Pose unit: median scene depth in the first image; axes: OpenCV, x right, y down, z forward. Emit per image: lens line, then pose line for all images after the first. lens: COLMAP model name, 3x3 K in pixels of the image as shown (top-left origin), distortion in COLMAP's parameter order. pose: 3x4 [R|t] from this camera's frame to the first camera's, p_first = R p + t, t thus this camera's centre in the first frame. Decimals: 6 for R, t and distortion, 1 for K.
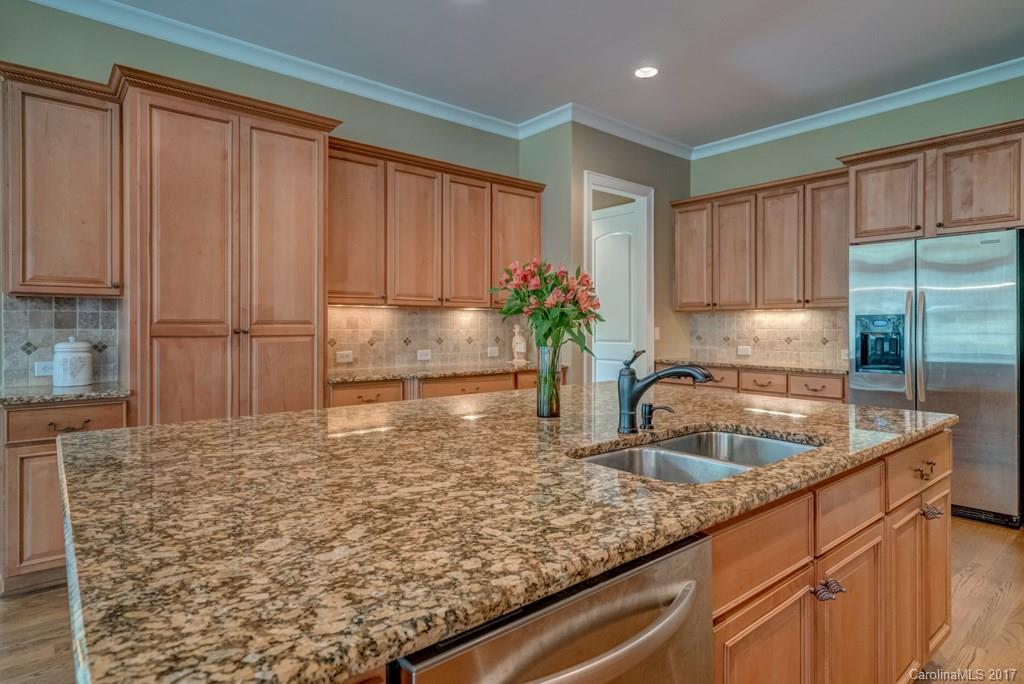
lens RADIAL K [[567.5, 0, 524.7], [0, 567.5, 327.9], [0, 0, 1]] dist [0.012874, -0.001366]
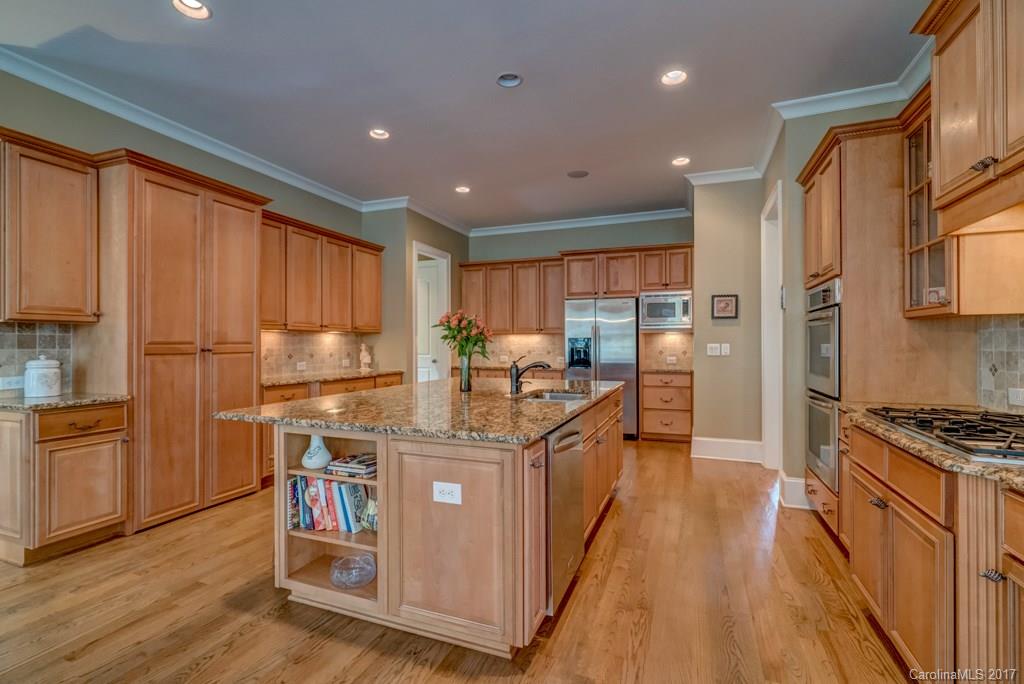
lens RADIAL K [[467.9, 0, 518.2], [0, 467.9, 342.9], [0, 0, 1]] dist [-0.006913, 0.002251]
pose [[0.876309, -0.002958, 0.481740, -0.300869], [0.005198, 0.999981, -0.003314, -0.002164], [-0.481721, 0.005408, 0.876308, -0.258791]]
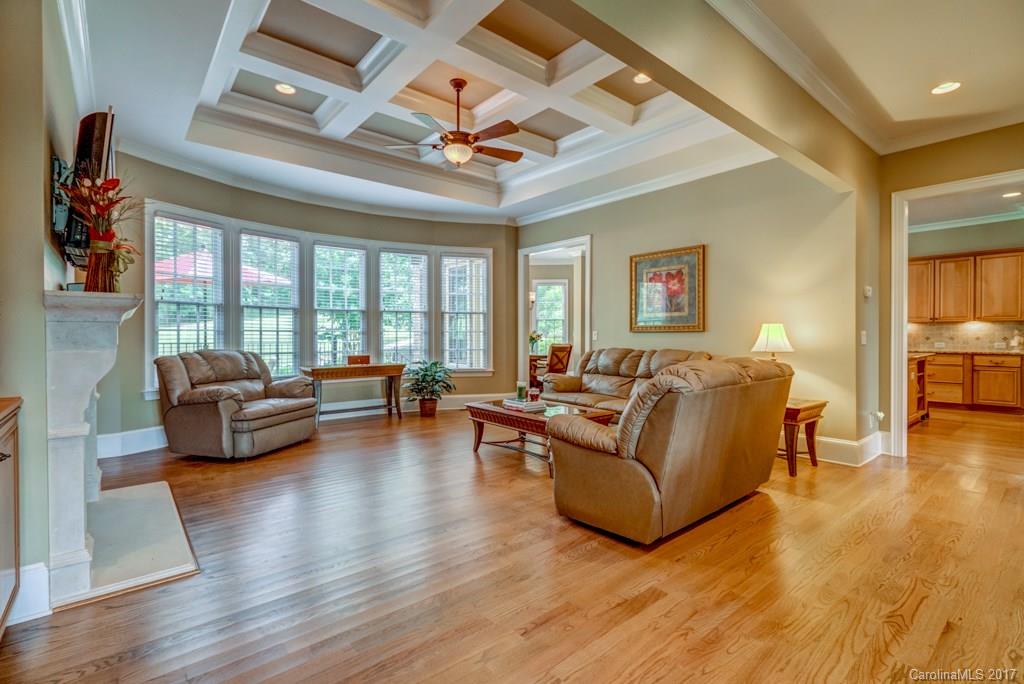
lens RADIAL K [[467.9, 0, 506.8], [0, 467.9, 340.7], [0, 0, 1]] dist [-0.006913, 0.002251]
pose [[-0.016966, 0.002418, -0.999853, 1.813835], [-0.000291, 0.999997, 0.002423, 0.032274], [0.999856, 0.000332, -0.016965, -0.658703]]
